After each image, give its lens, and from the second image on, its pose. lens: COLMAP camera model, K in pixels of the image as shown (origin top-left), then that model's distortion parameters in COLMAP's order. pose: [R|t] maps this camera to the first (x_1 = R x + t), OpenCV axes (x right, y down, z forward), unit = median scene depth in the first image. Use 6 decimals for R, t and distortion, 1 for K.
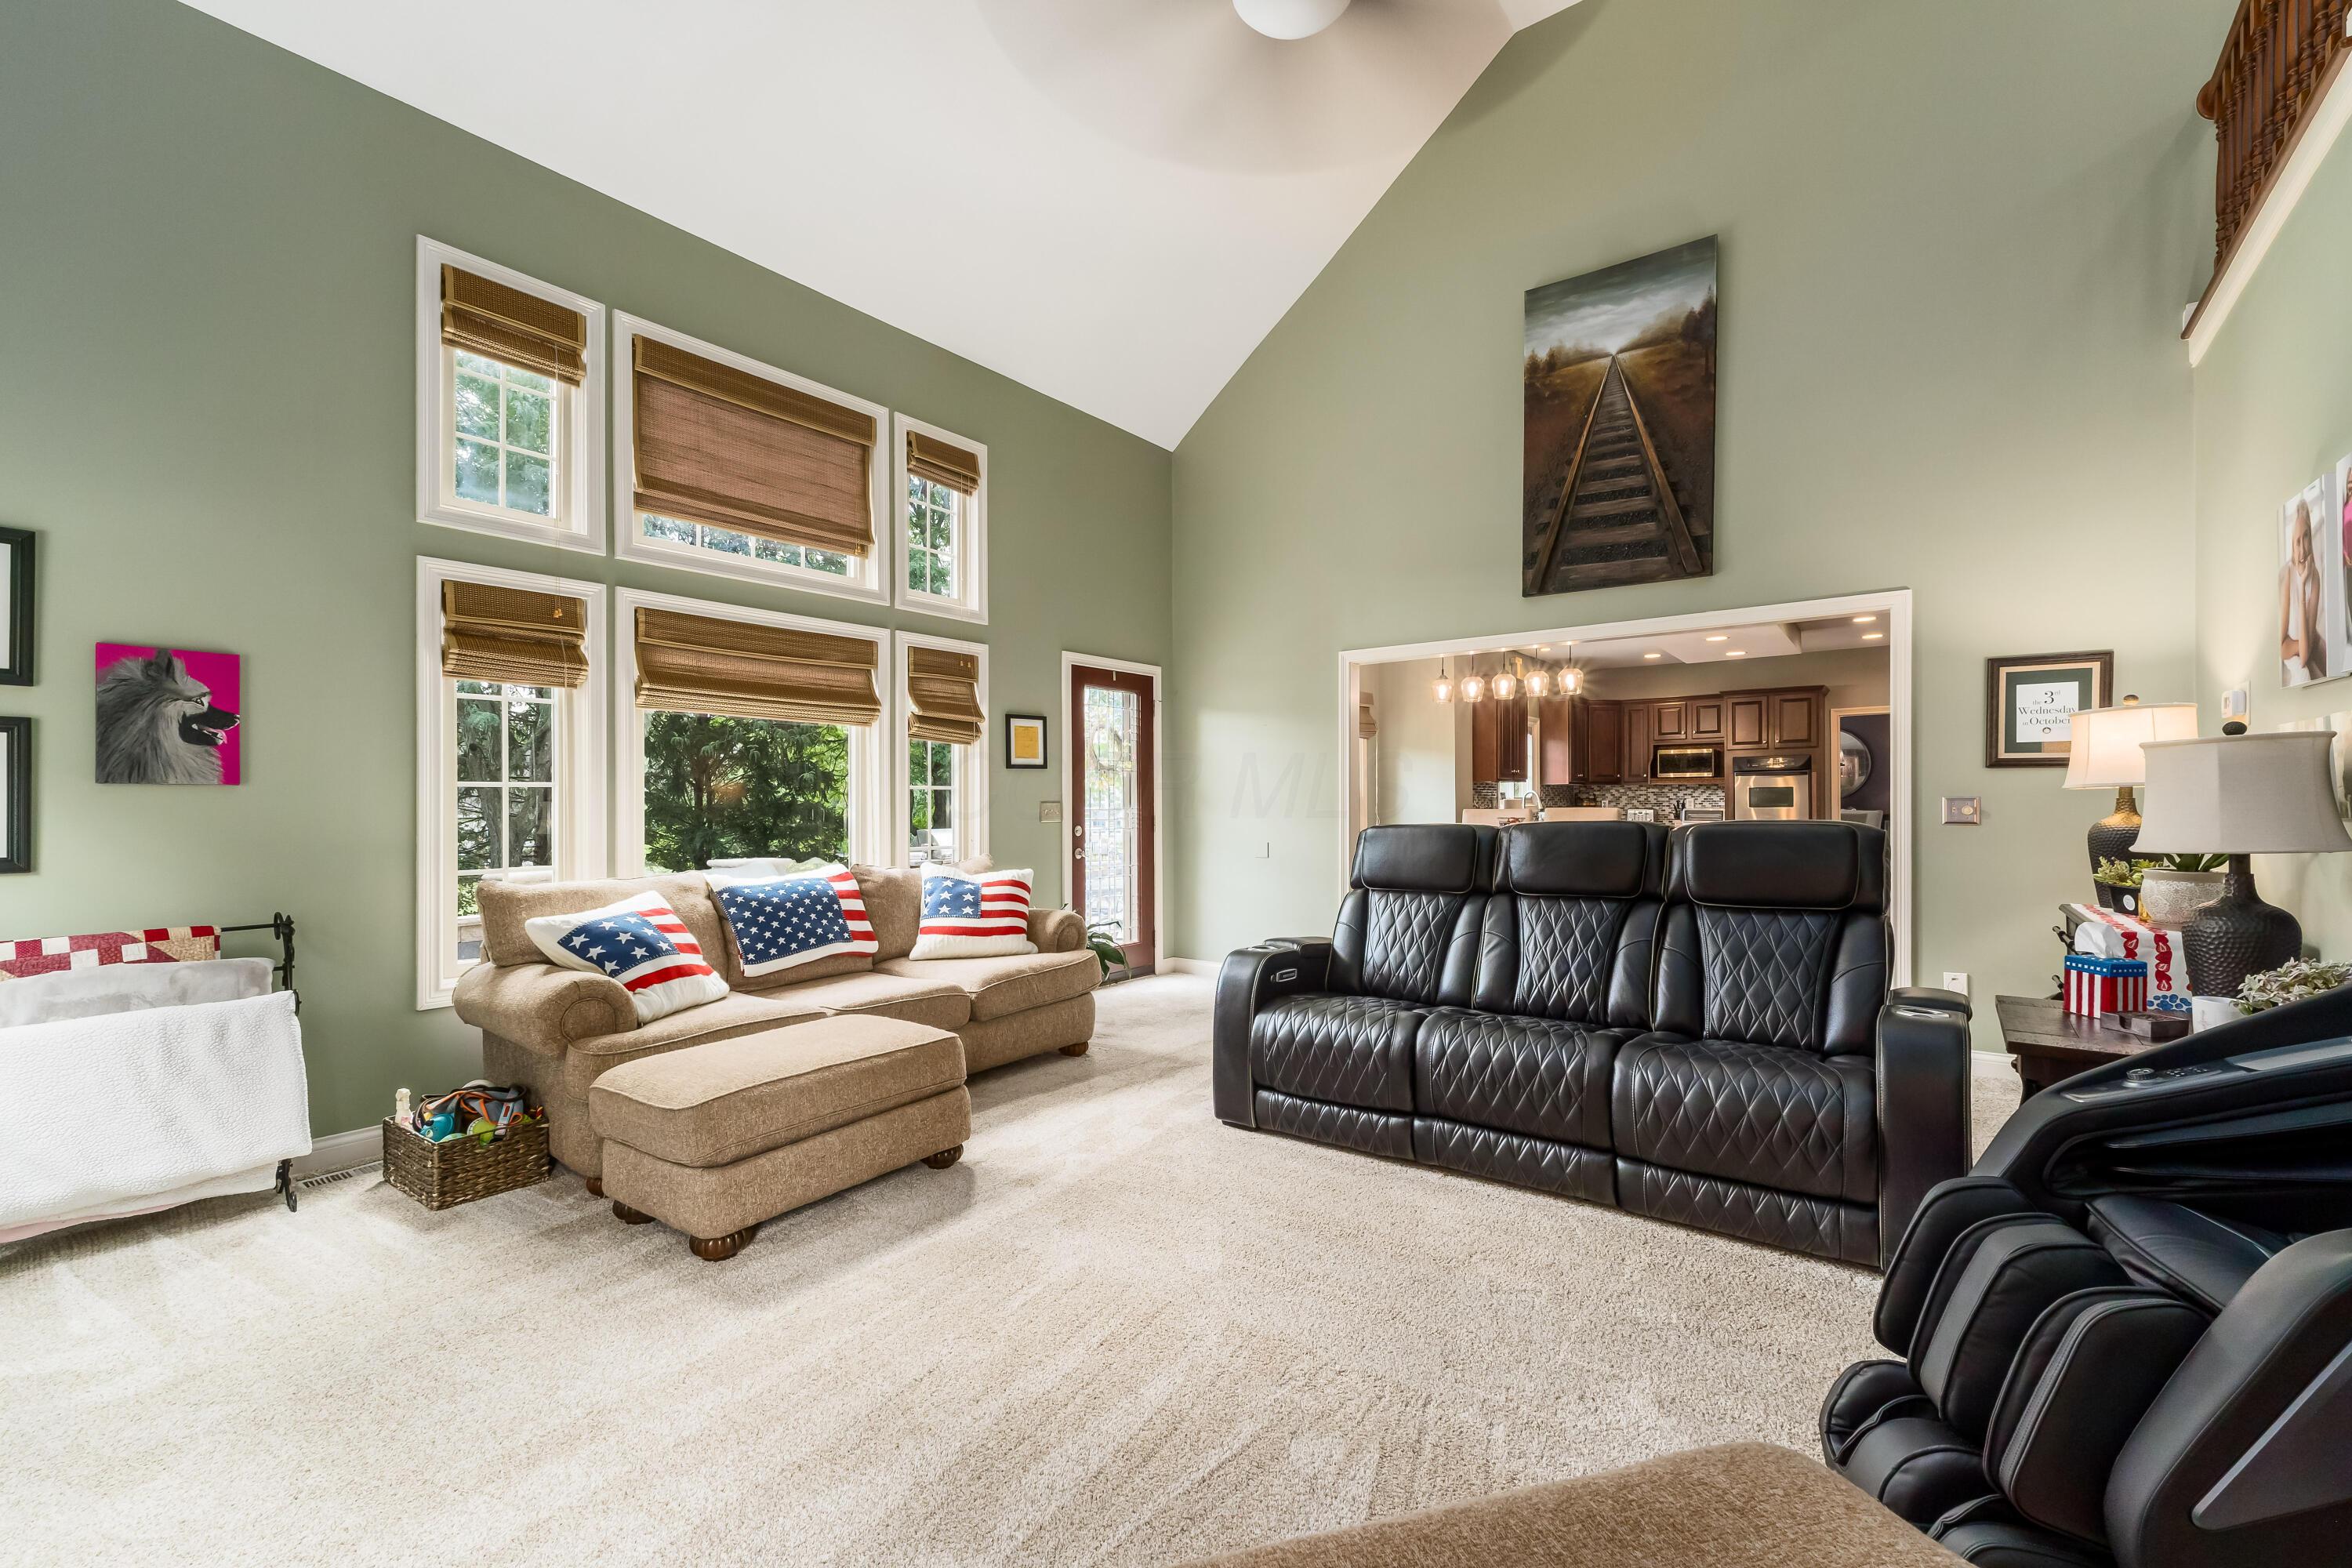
lens RADIAL K [[999.2, 0, 1211.0], [0, 999.2, 777.4], [0, 0, 1]] dist [0.008064, -0.001228]
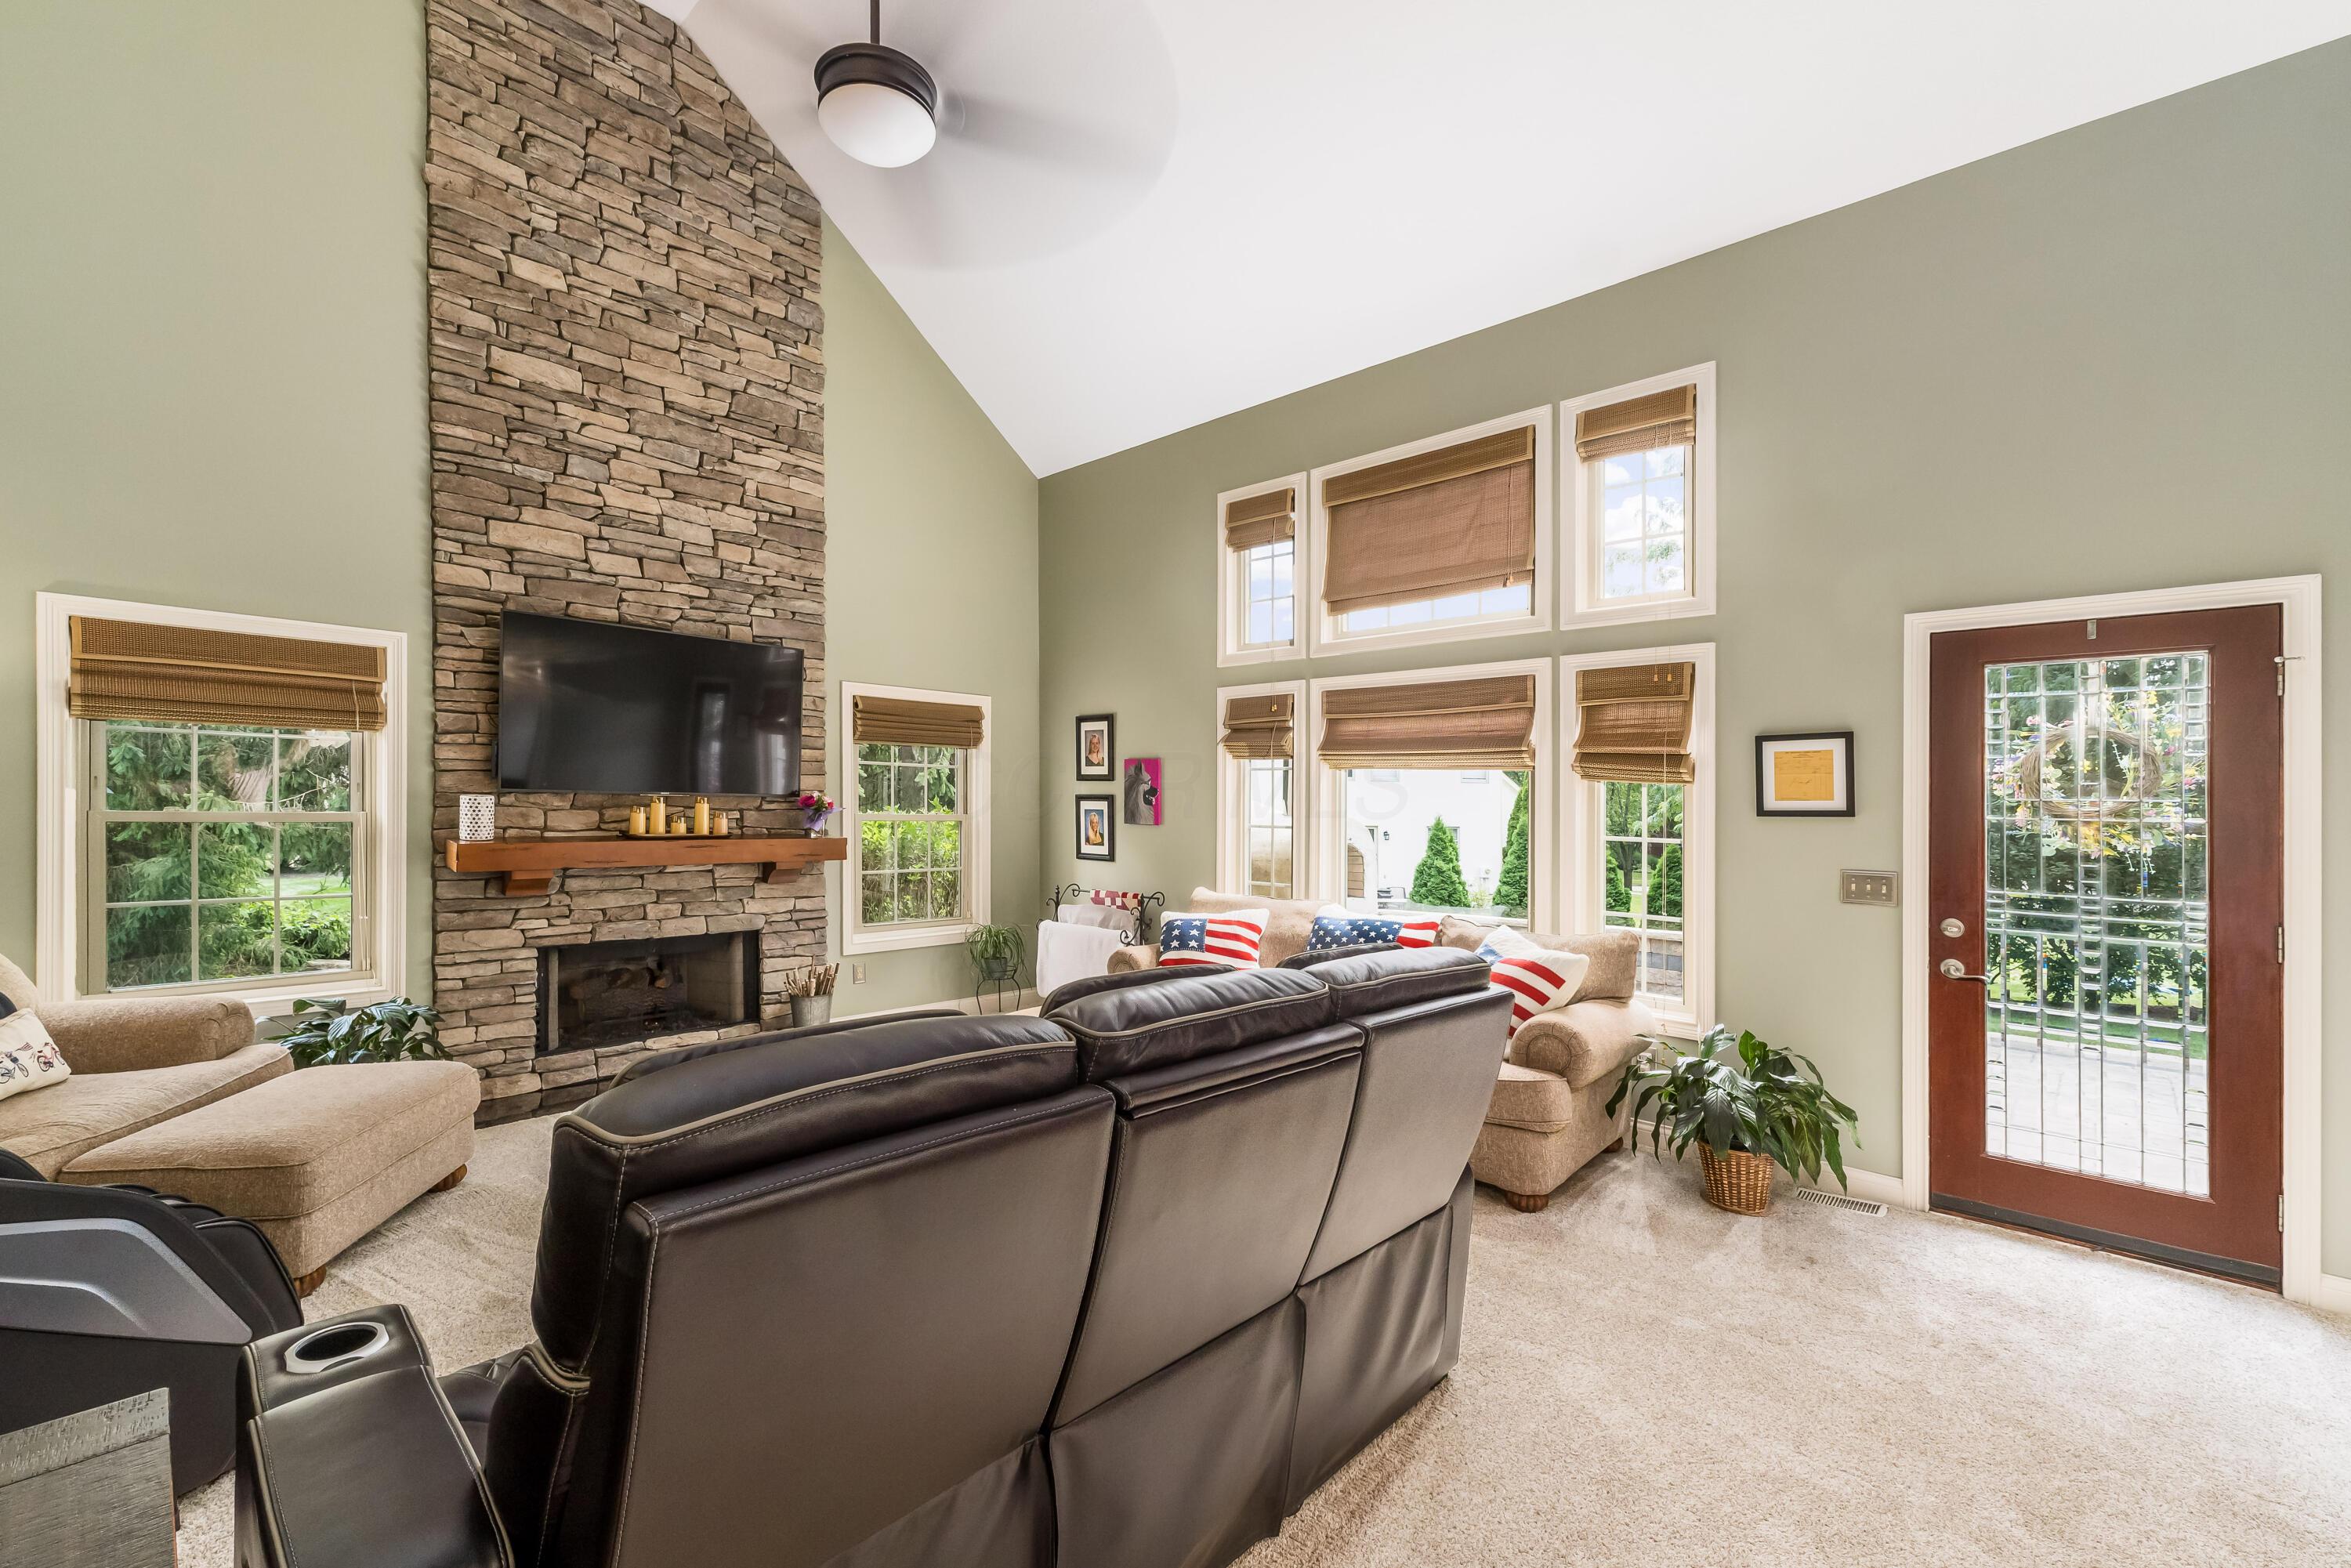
lens RADIAL K [[998.7, 0, 1123.2], [0, 998.7, 794.1], [0, 0, 1]] dist [0.008064, -0.001228]
pose [[-0.153906, -0.005177, -0.988072, 0.615495], [0.008832, 0.999939, -0.006615, -0.026059], [0.988046, -0.009745, -0.153851, 0.785866]]
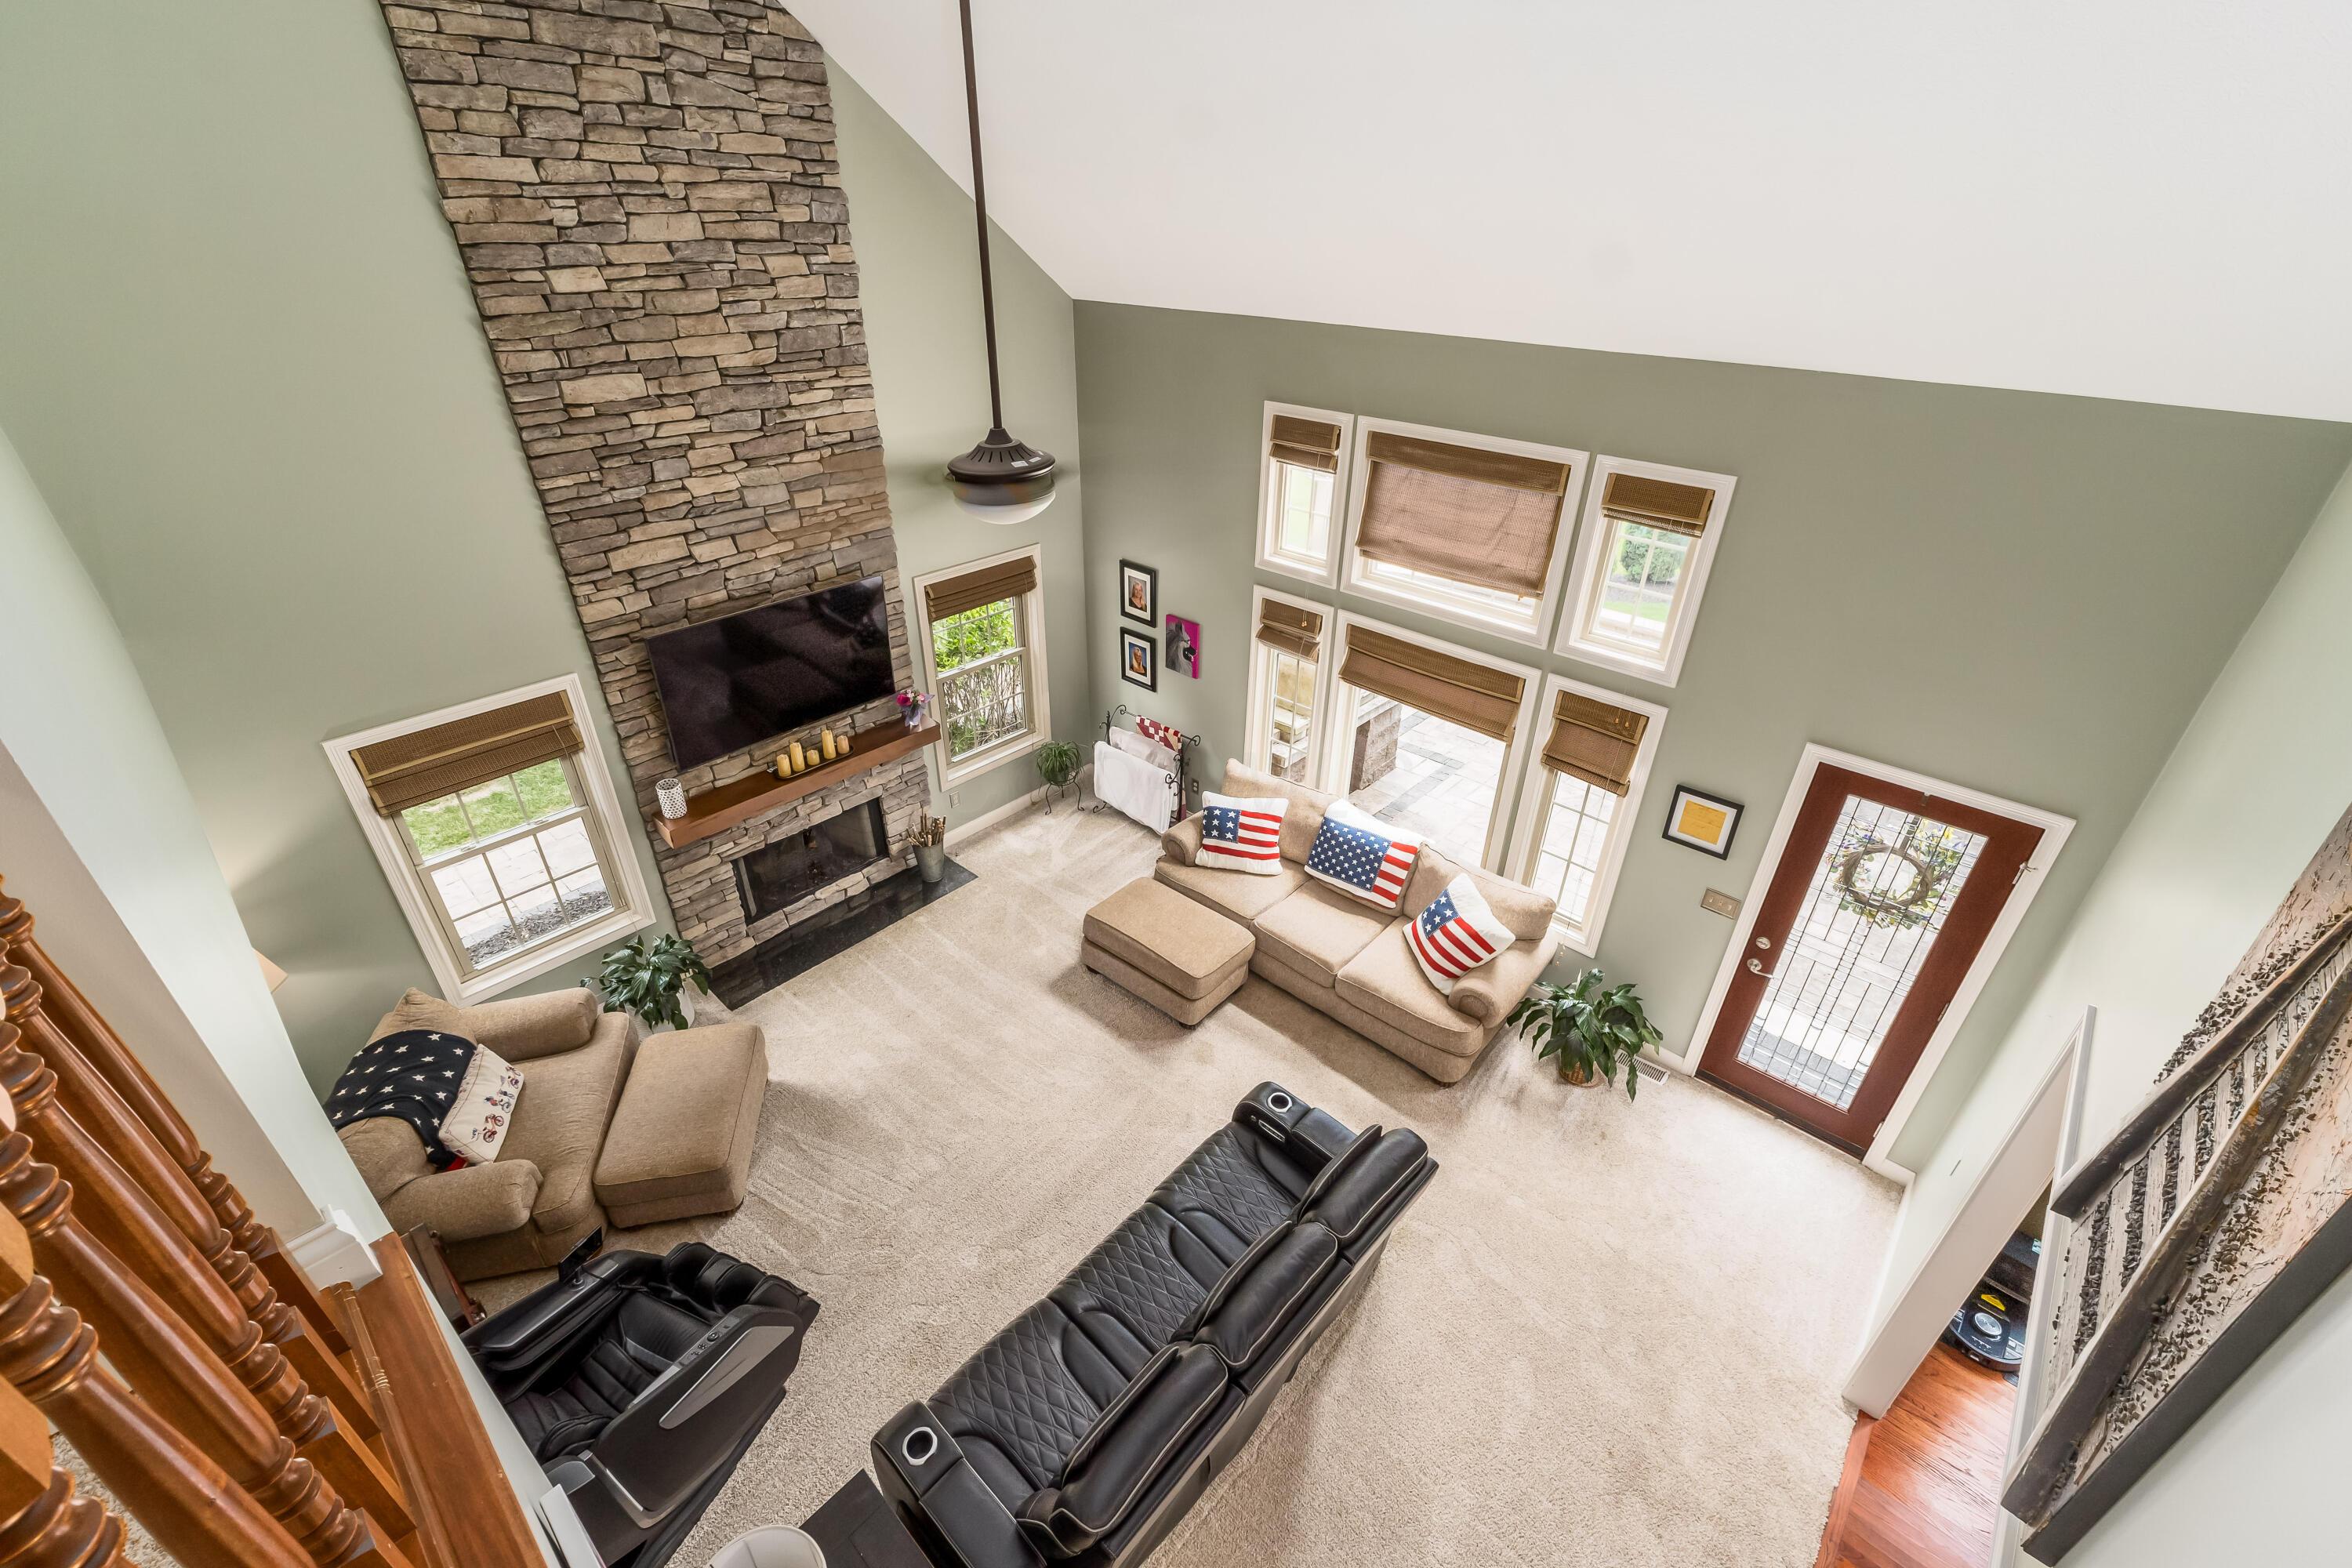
lens RADIAL K [[999.2, 0, 1126.8], [0, 999.2, 780.3], [0, 0, 1]] dist [0.008064, -0.001228]
pose [[-0.134217, 0.504448, -0.852947, 0.706547], [0.021185, 0.861999, 0.506468, -0.604809], [0.990726, 0.049907, -0.126381, 0.728426]]
